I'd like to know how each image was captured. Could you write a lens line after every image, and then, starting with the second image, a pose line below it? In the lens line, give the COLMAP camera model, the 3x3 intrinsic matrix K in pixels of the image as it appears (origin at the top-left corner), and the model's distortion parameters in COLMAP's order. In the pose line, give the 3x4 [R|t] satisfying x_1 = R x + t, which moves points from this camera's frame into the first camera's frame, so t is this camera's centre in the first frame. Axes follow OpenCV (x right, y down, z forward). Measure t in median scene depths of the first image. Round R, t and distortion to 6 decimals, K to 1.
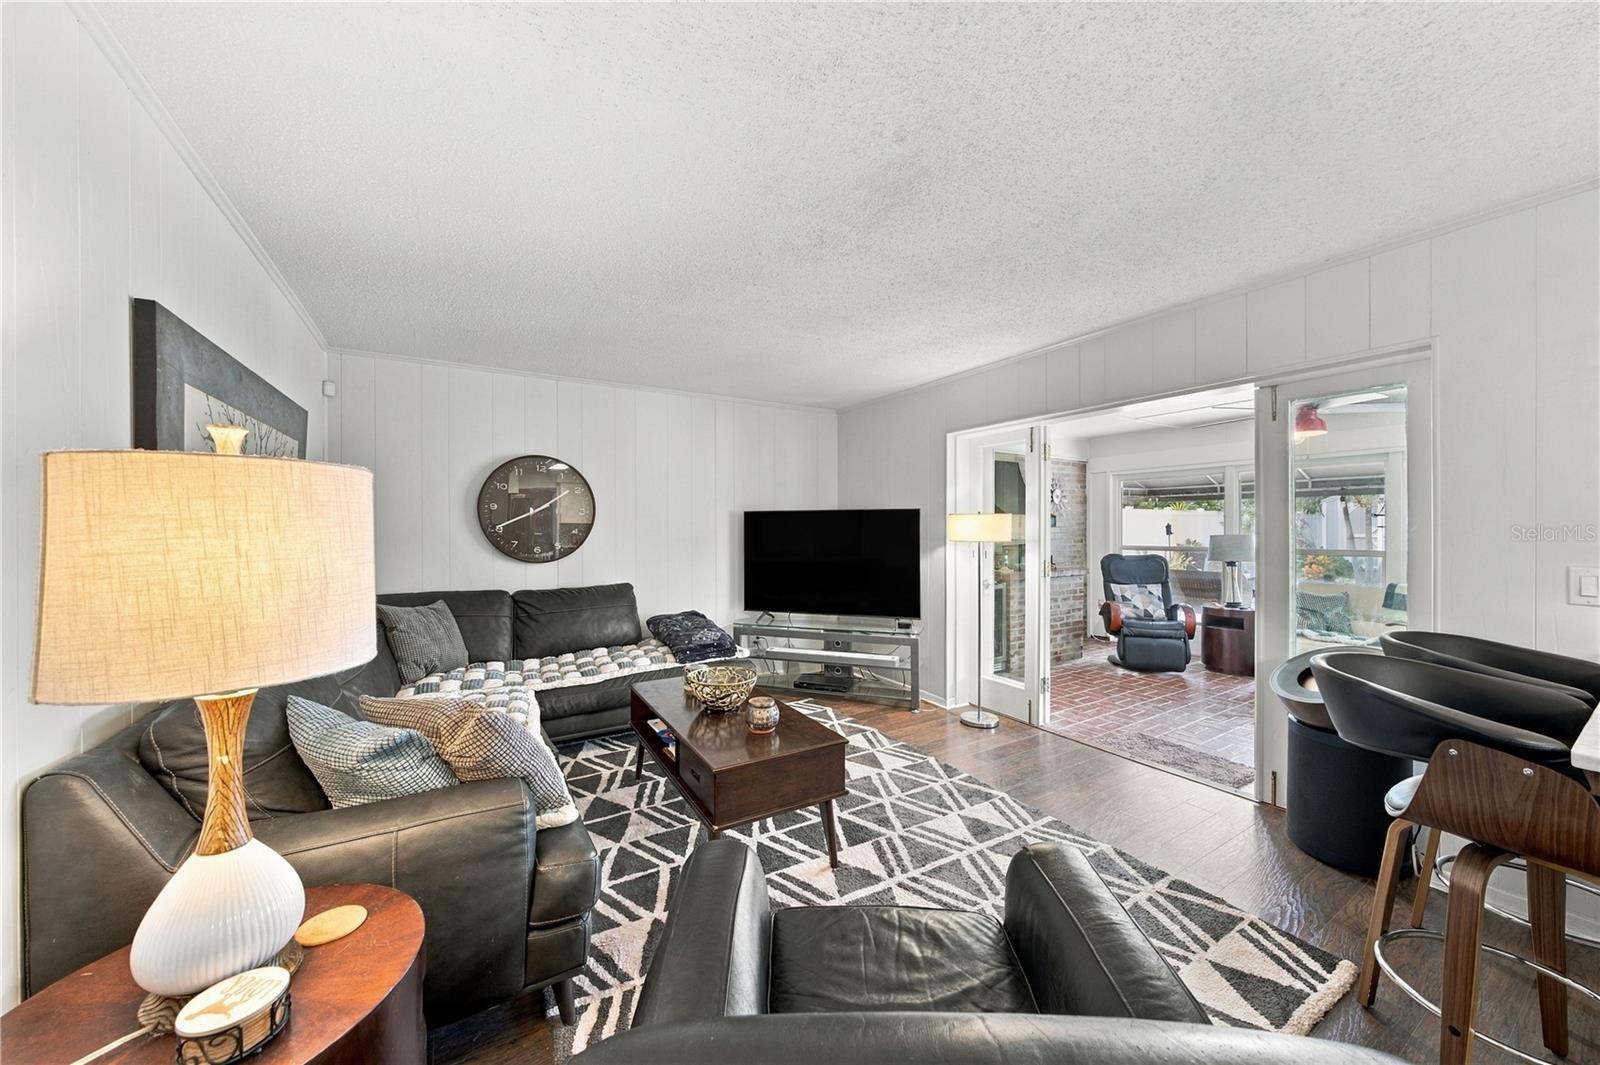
lens RADIAL K [[572.8, 0, 794.3], [0, 572.8, 528.5], [0, 0, 1]] dist [-0.001069, -0.000058]
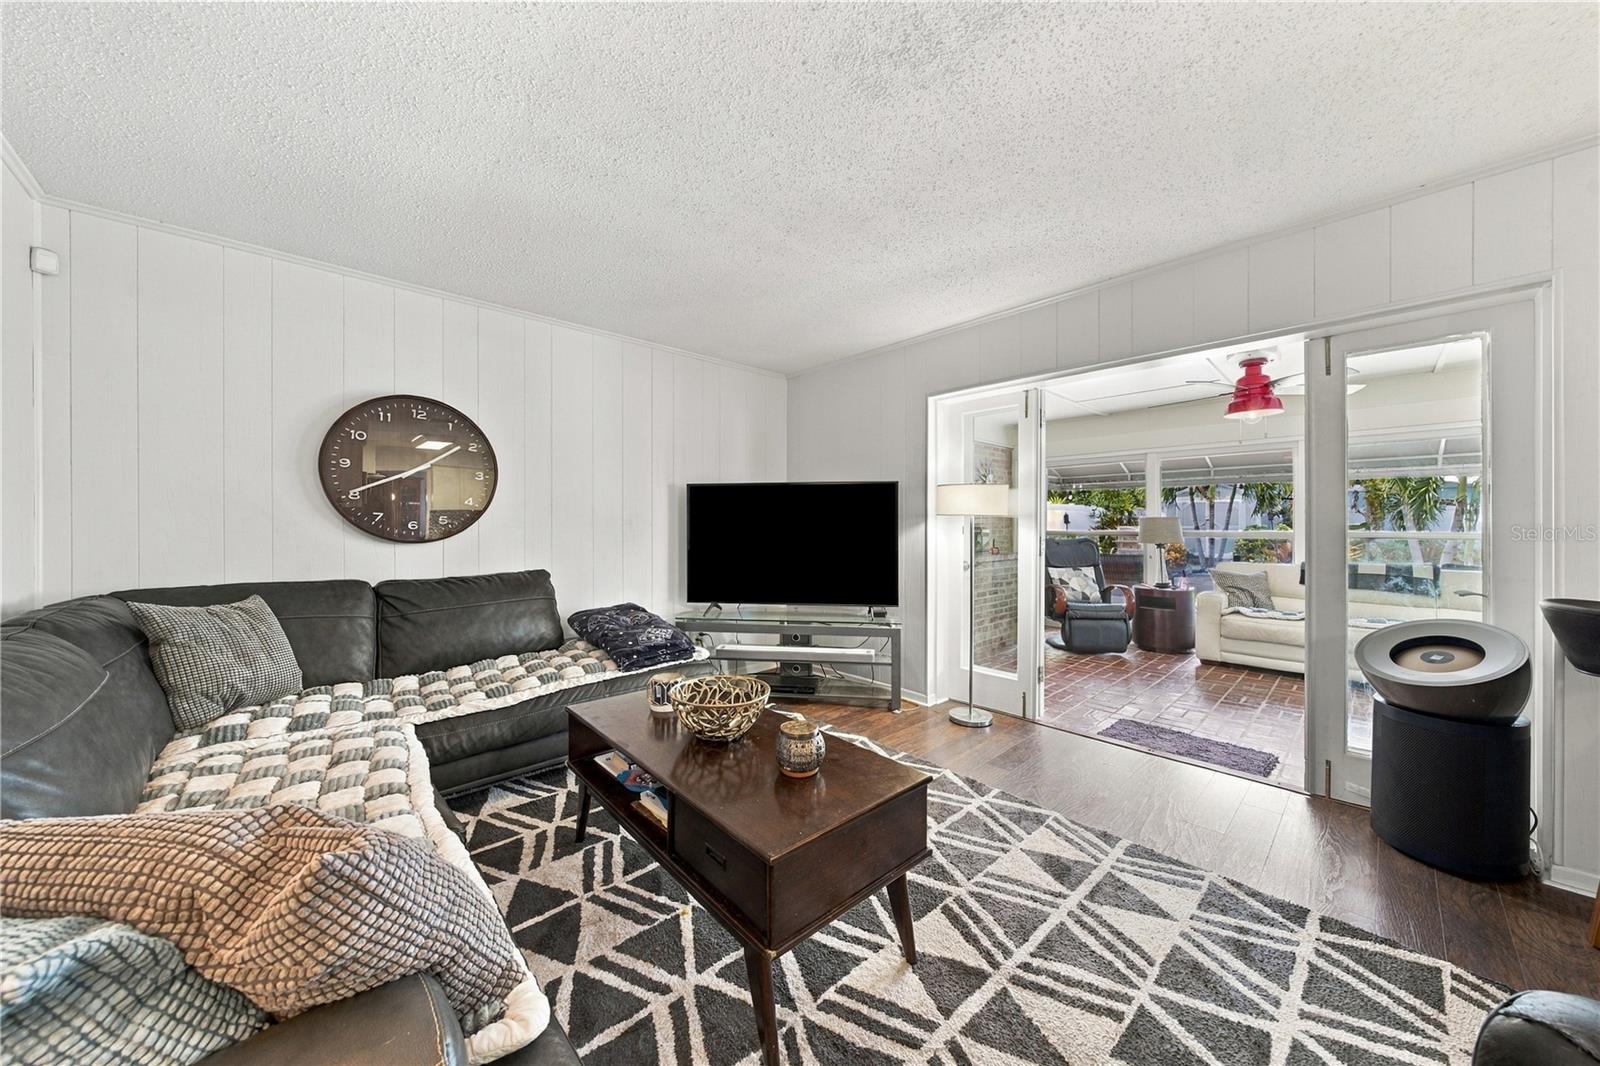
lens RADIAL K [[553.0, 0, 795.0], [0, 553.0, 525.6], [0, 0, 1]] dist [-0.001431, -0.000156]
pose [[0.979172, 0.002882, 0.203013, -0.133022], [-0.003072, 0.999995, 0.000619, 0.041640], [-0.203010, -0.001229, 0.979176, 0.244234]]
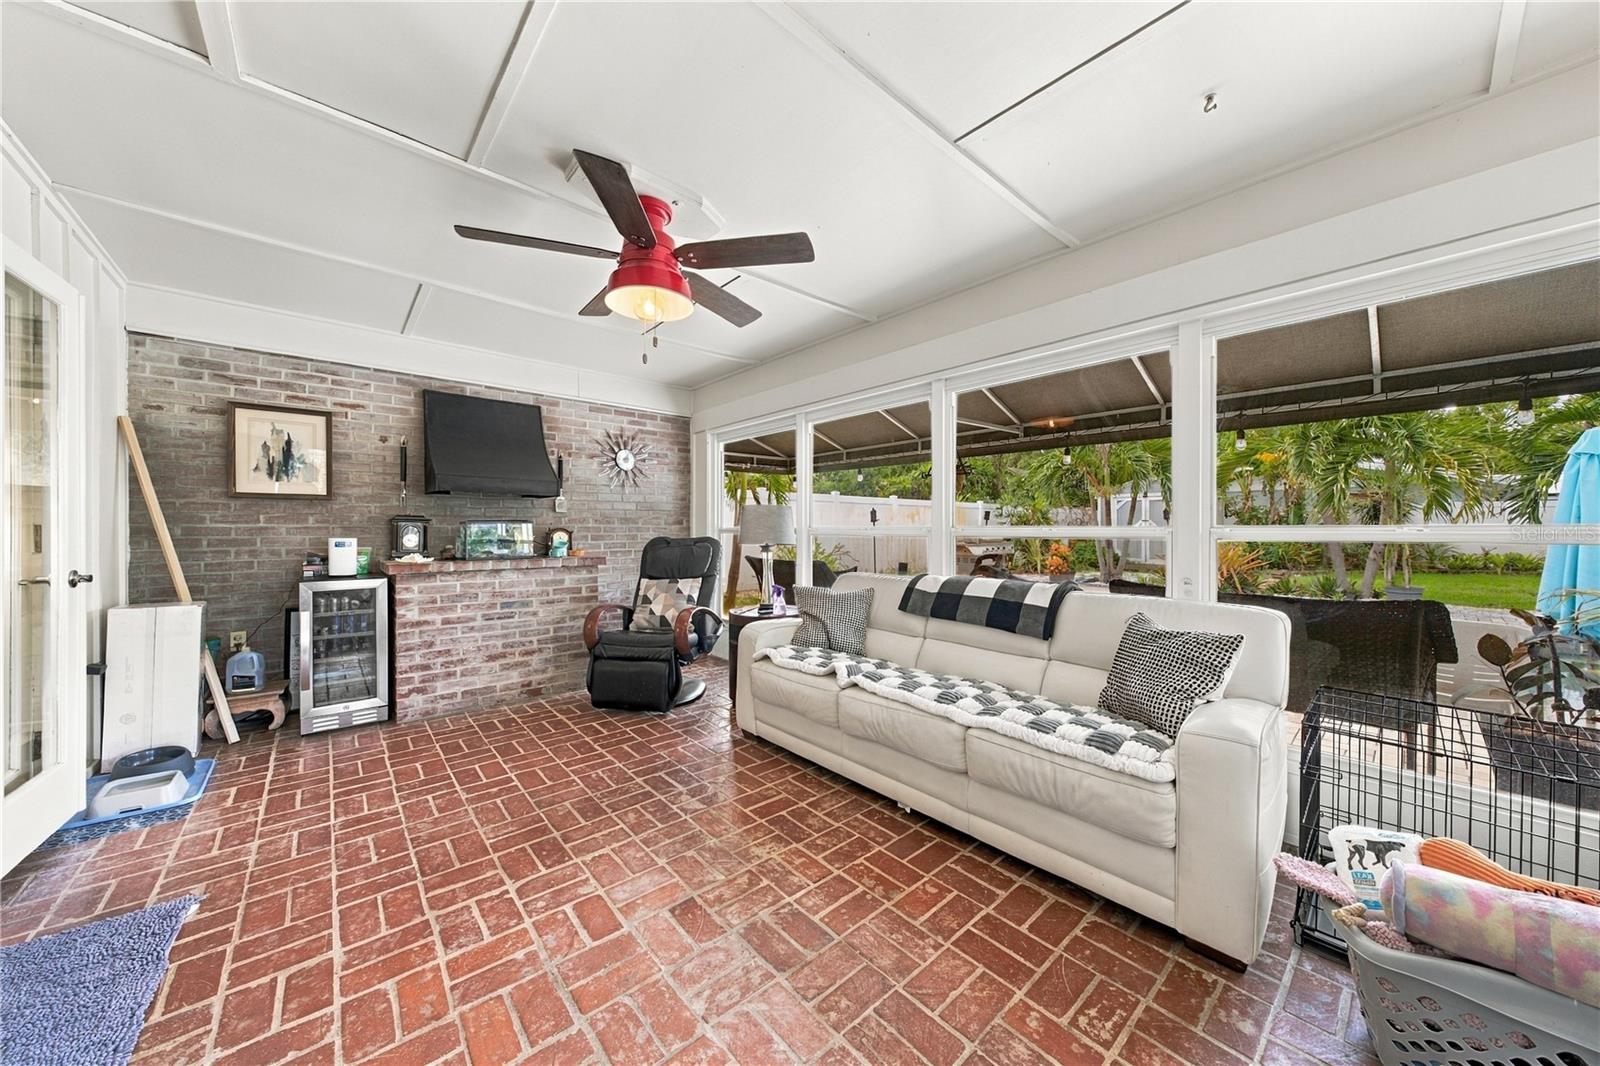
lens RADIAL K [[553.0, 0, 795.0], [0, 553.0, 525.6], [0, 0, 1]] dist [-0.001431, -0.000156]
pose [[0.985809, 0.008038, 0.167678, 1.076922], [-0.008020, 0.999968, -0.000787, 0.052317], [-0.167679, -0.000569, 0.985841, 0.520087]]
